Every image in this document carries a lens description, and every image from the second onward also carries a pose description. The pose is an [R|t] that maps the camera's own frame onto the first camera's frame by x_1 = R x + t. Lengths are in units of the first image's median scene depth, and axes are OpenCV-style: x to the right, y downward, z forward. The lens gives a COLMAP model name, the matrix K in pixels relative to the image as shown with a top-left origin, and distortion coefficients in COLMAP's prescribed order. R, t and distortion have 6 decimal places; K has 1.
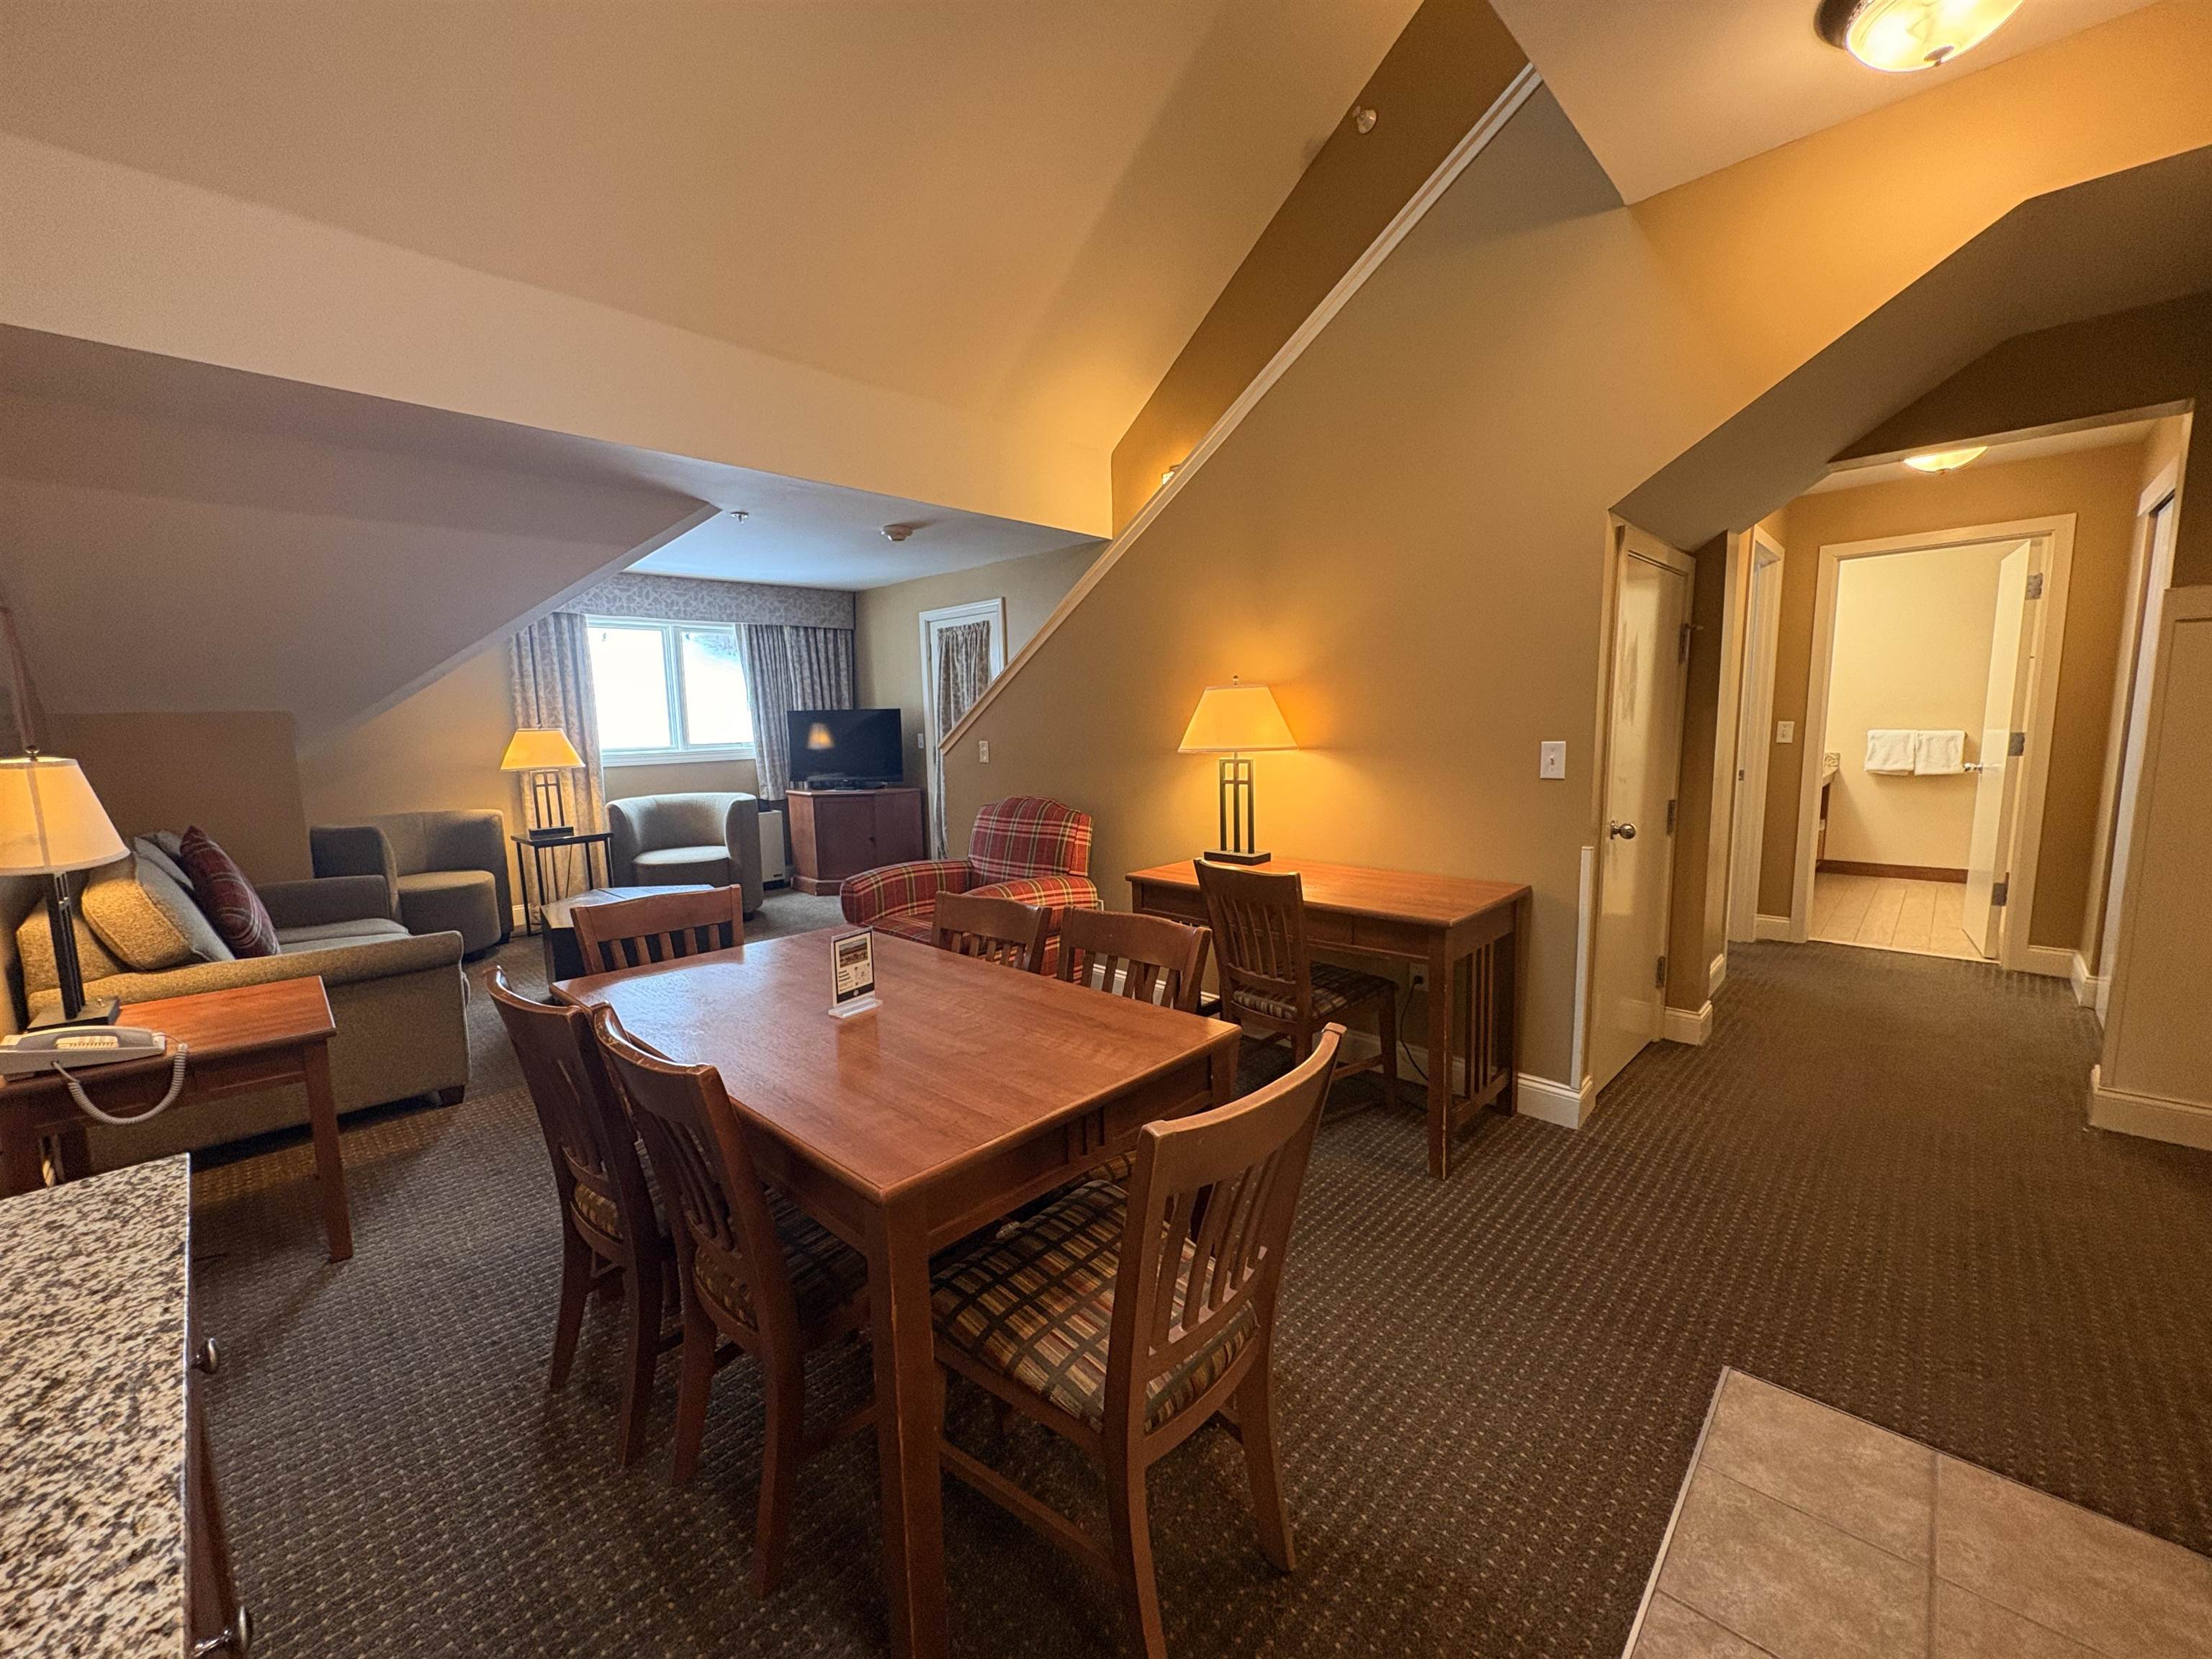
lens RADIAL K [[882.3, 0, 1107.1], [0, 882.3, 832.3], [0, 0, 1]] dist [-0.000800, -0.000116]
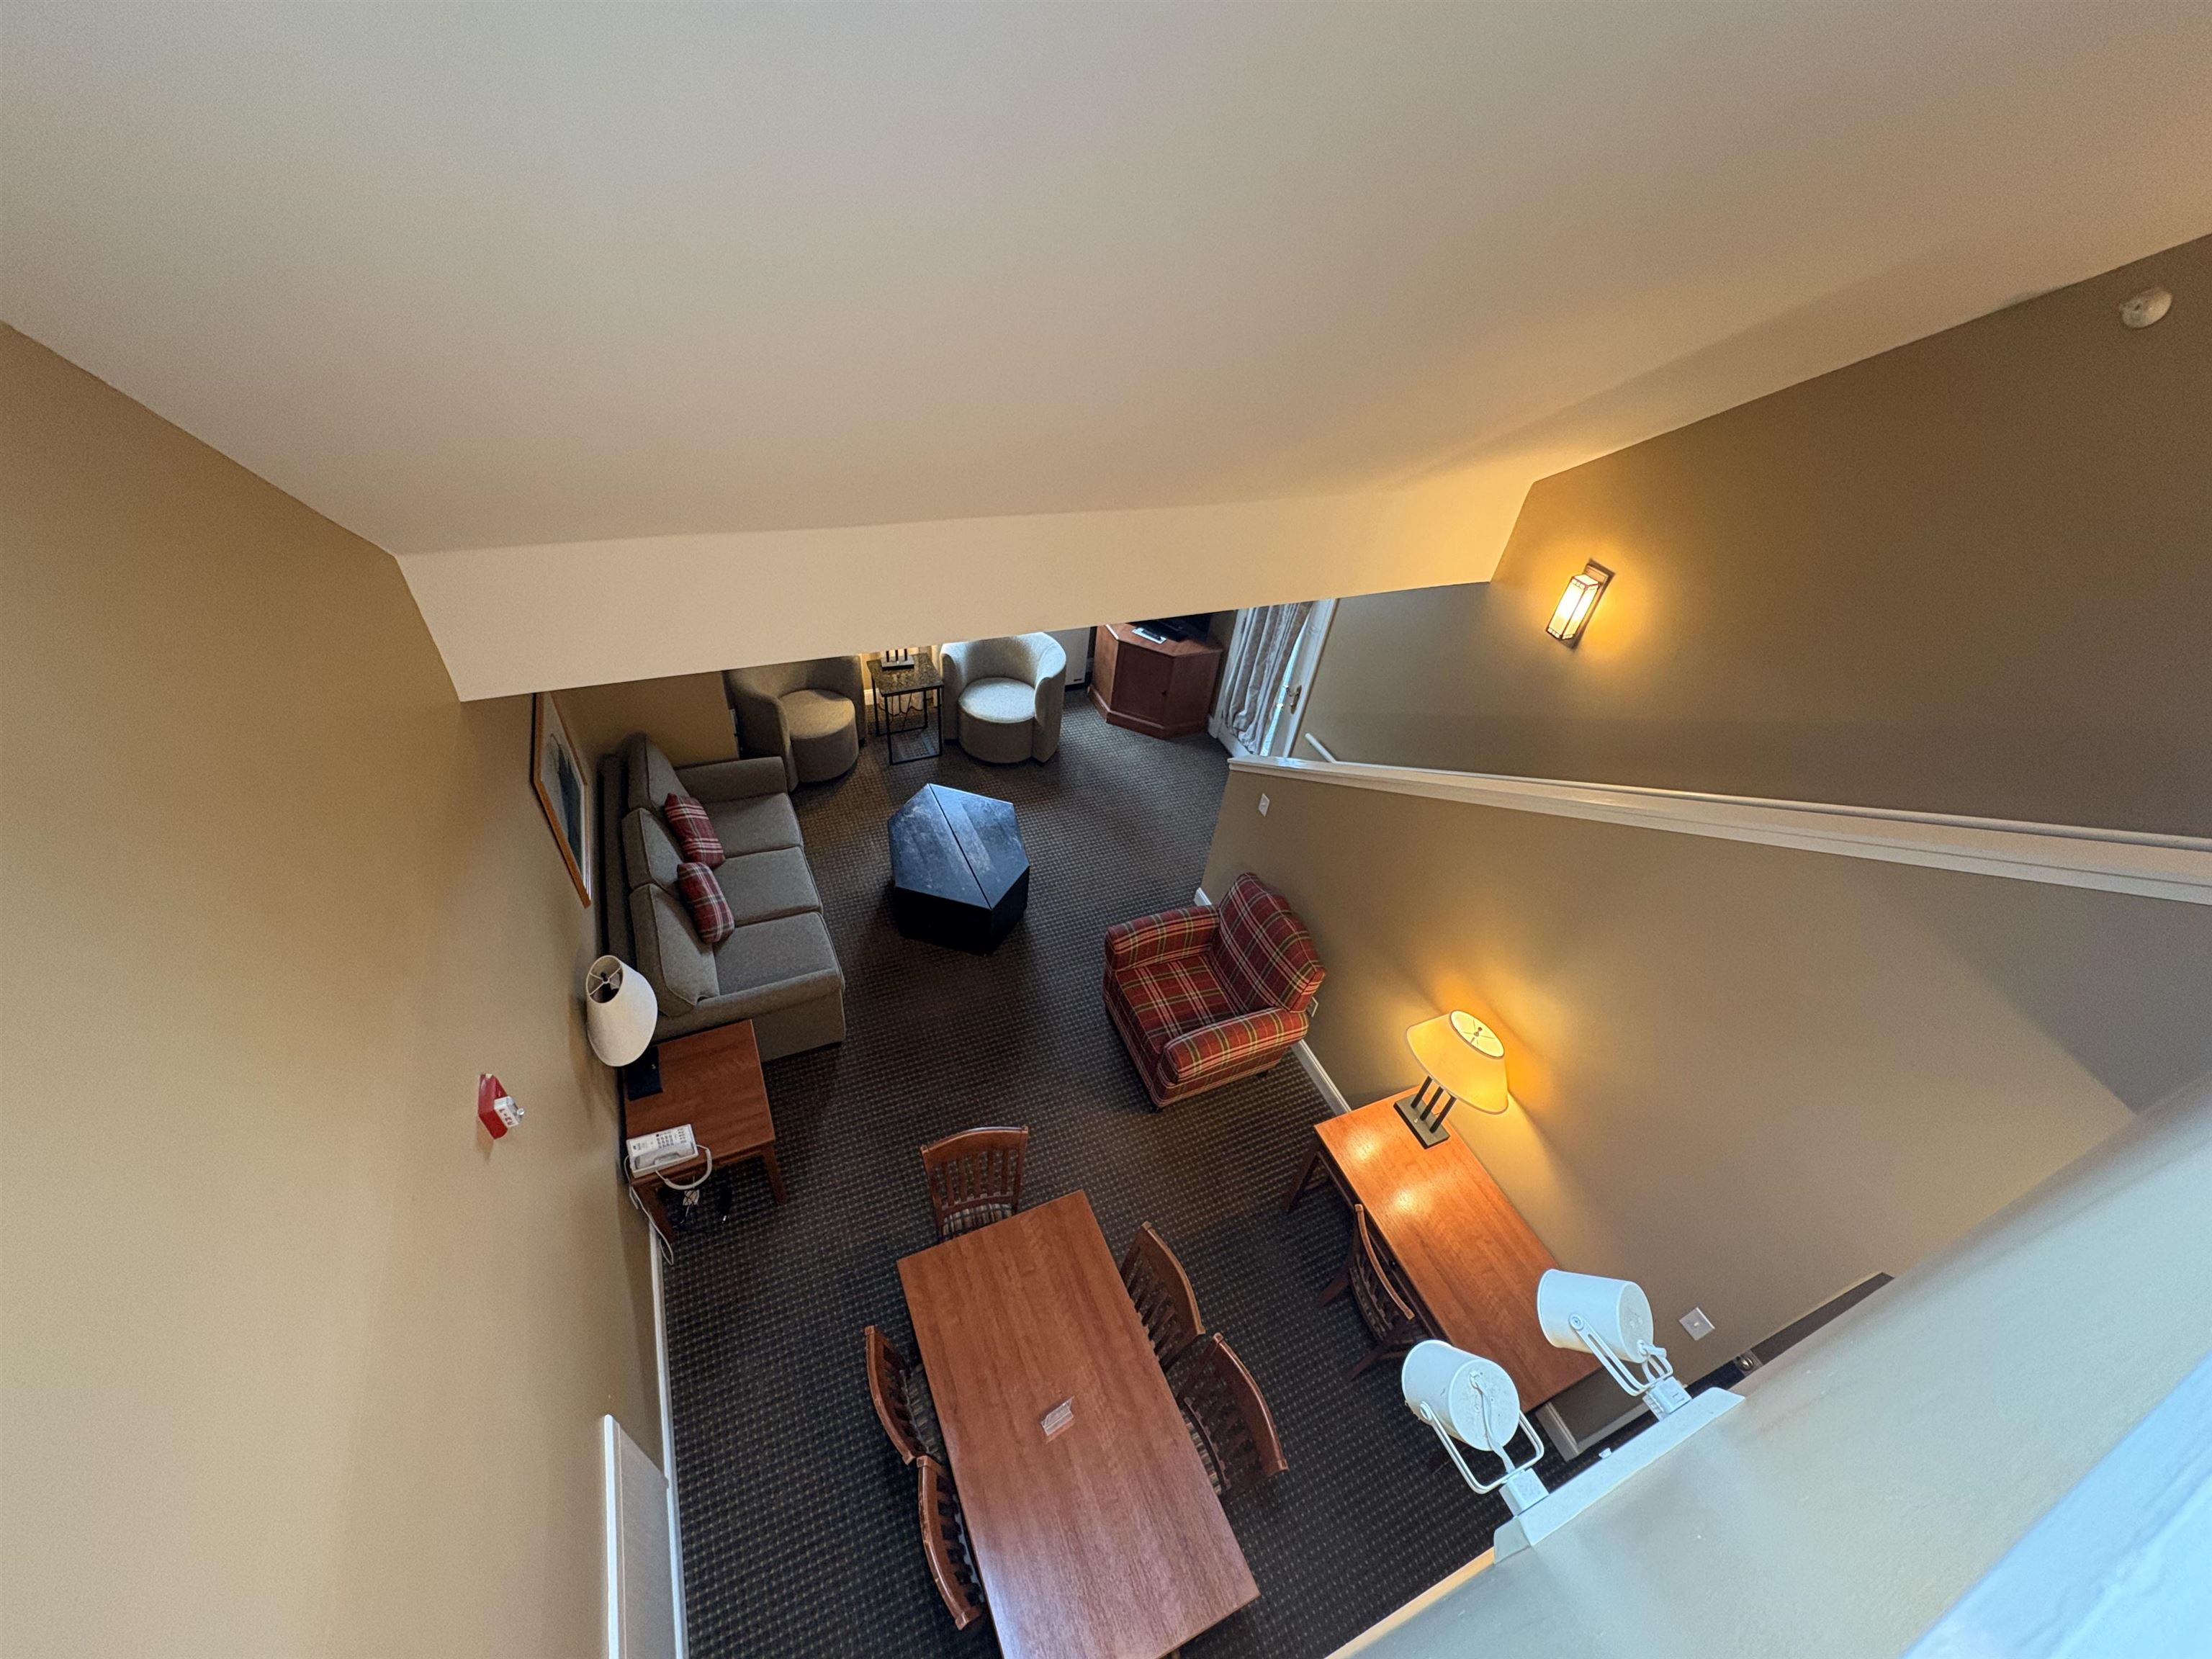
lens RADIAL K [[882.3, 0, 1107.1], [0, 882.3, 832.3], [0, 0, 1]] dist [-0.000800, -0.000116]
pose [[0.918045, 0.341167, -0.201987, -0.071127], [-0.176524, 0.807896, 0.562267, -0.490453], [0.355012, -0.480530, 0.801909, 0.071043]]
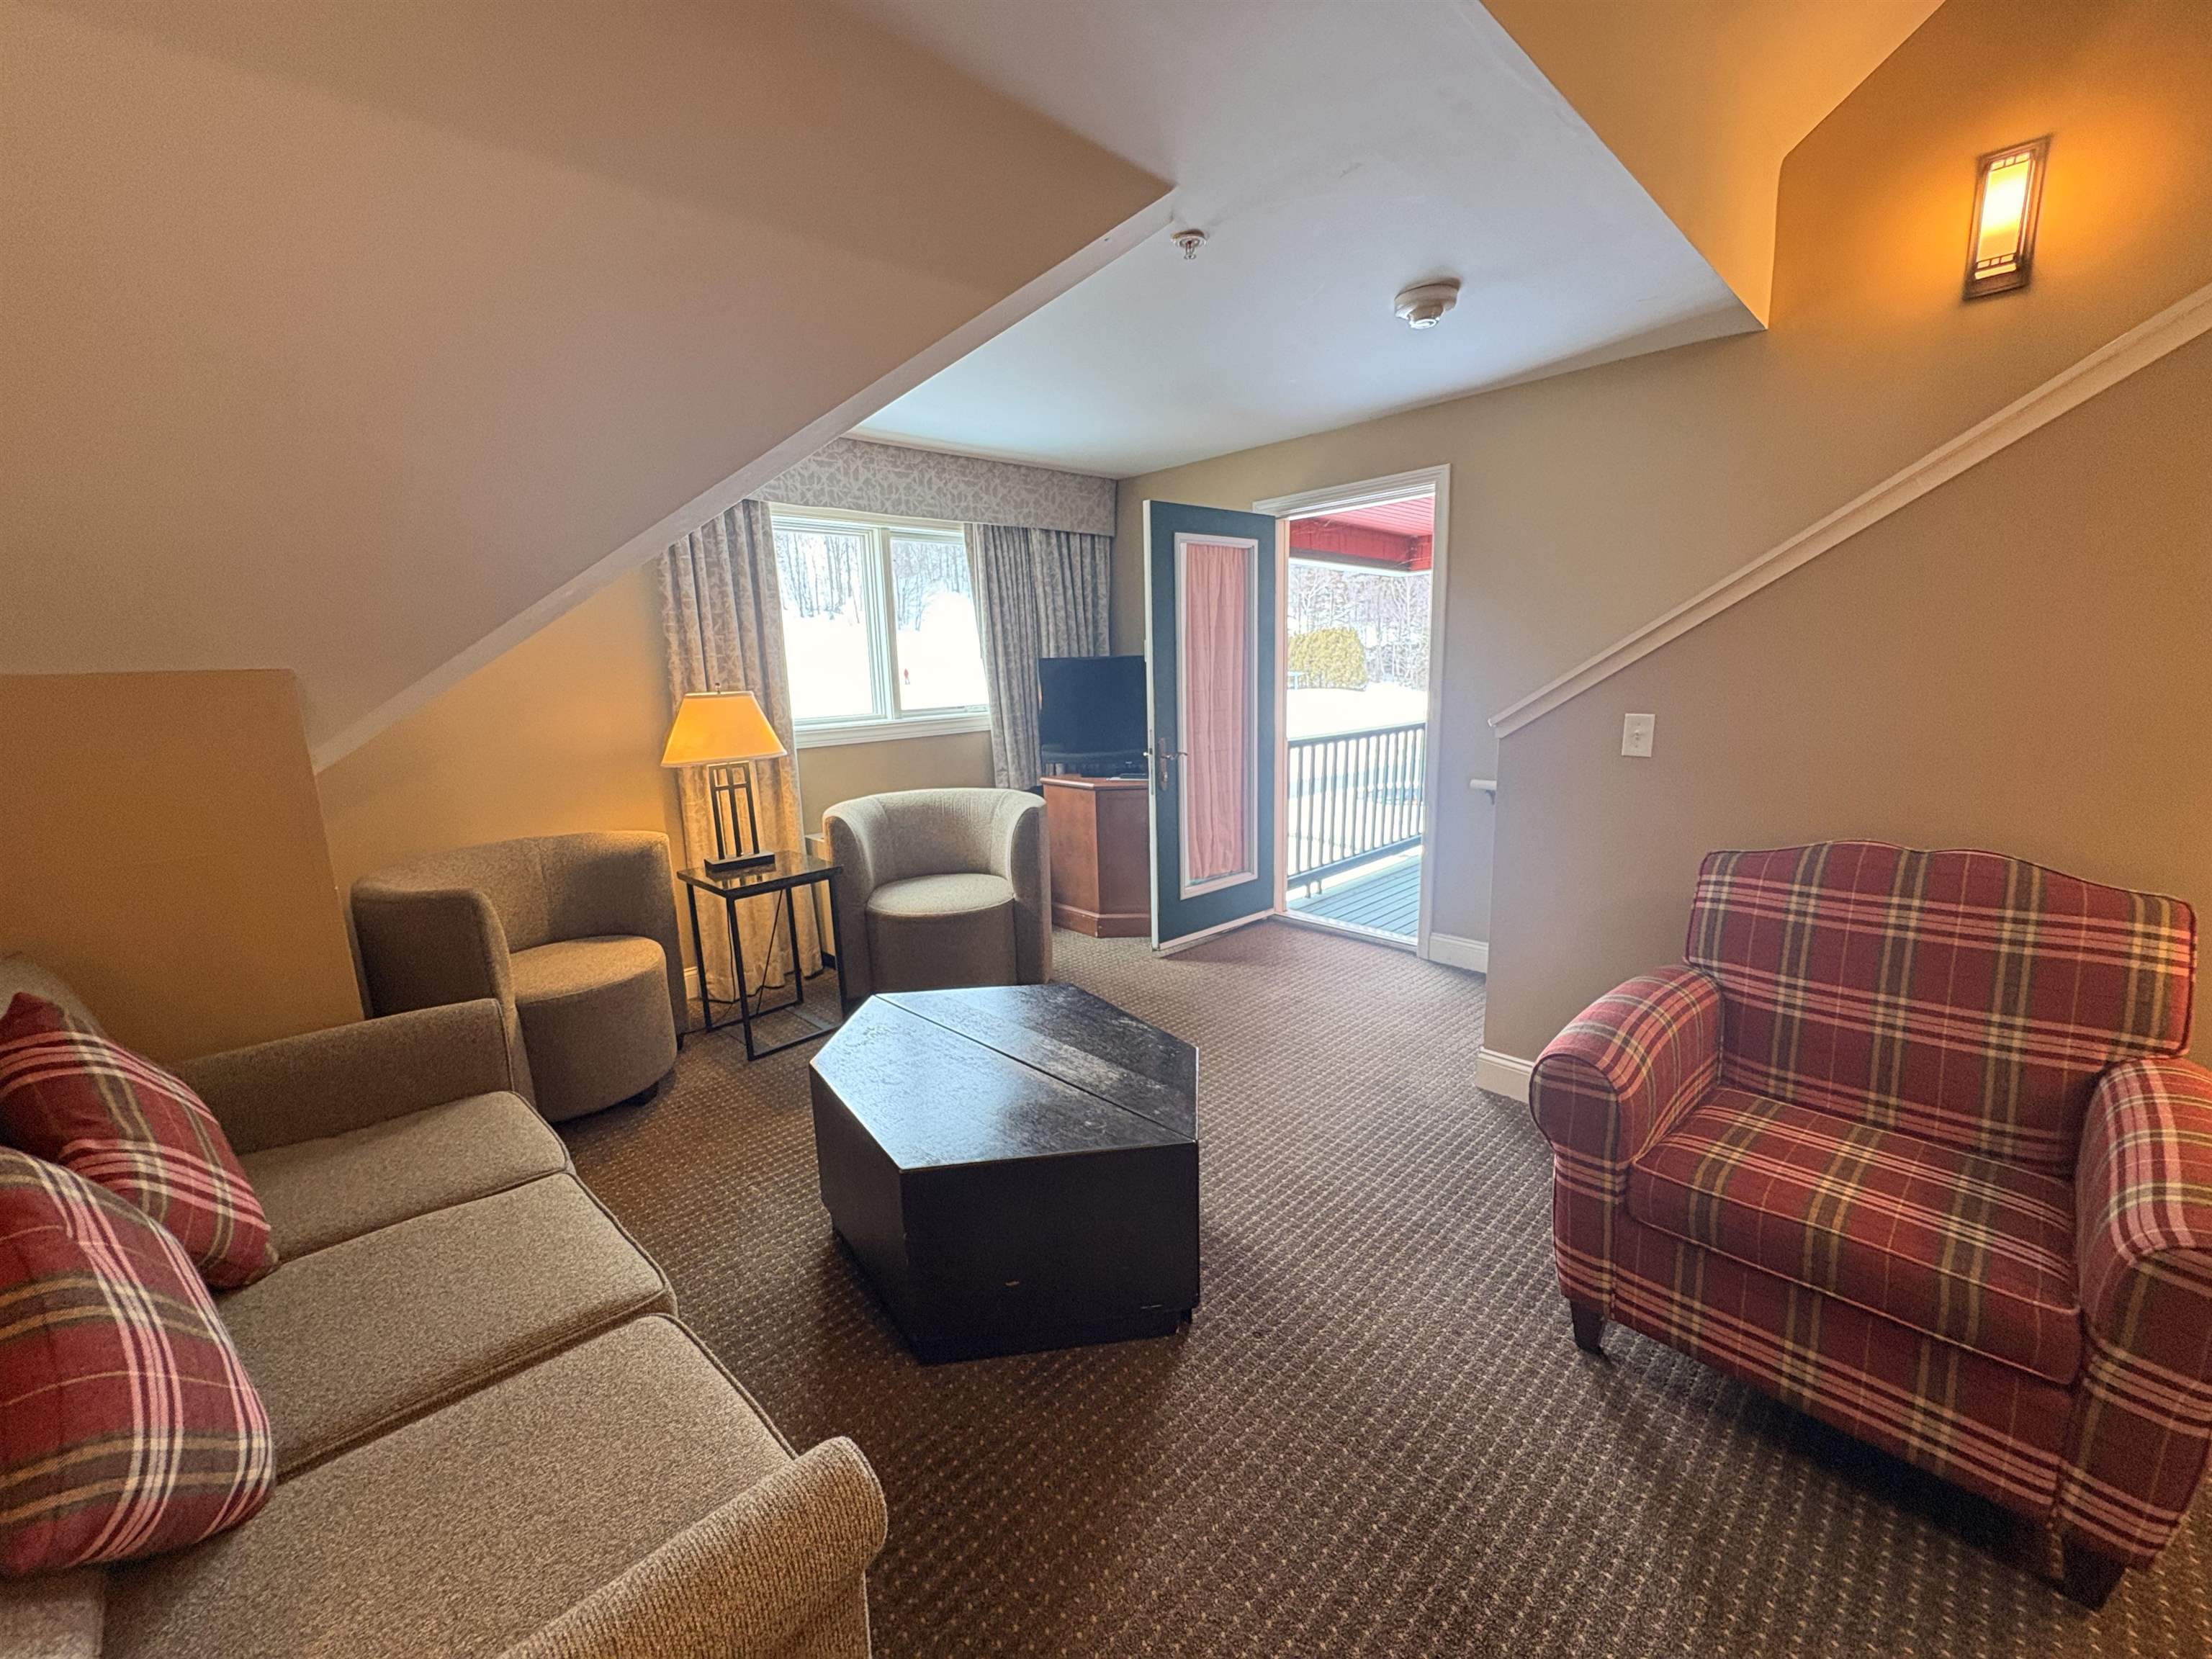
lens RADIAL K [[882.3, 0, 1107.1], [0, 882.3, 832.3], [0, 0, 1]] dist [-0.000800, -0.000116]
pose [[0.999287, -0.003654, -0.037577, -0.338044], [0.005894, 0.998201, 0.059670, -0.053859], [0.037291, -0.059848, 0.997511, 0.386604]]
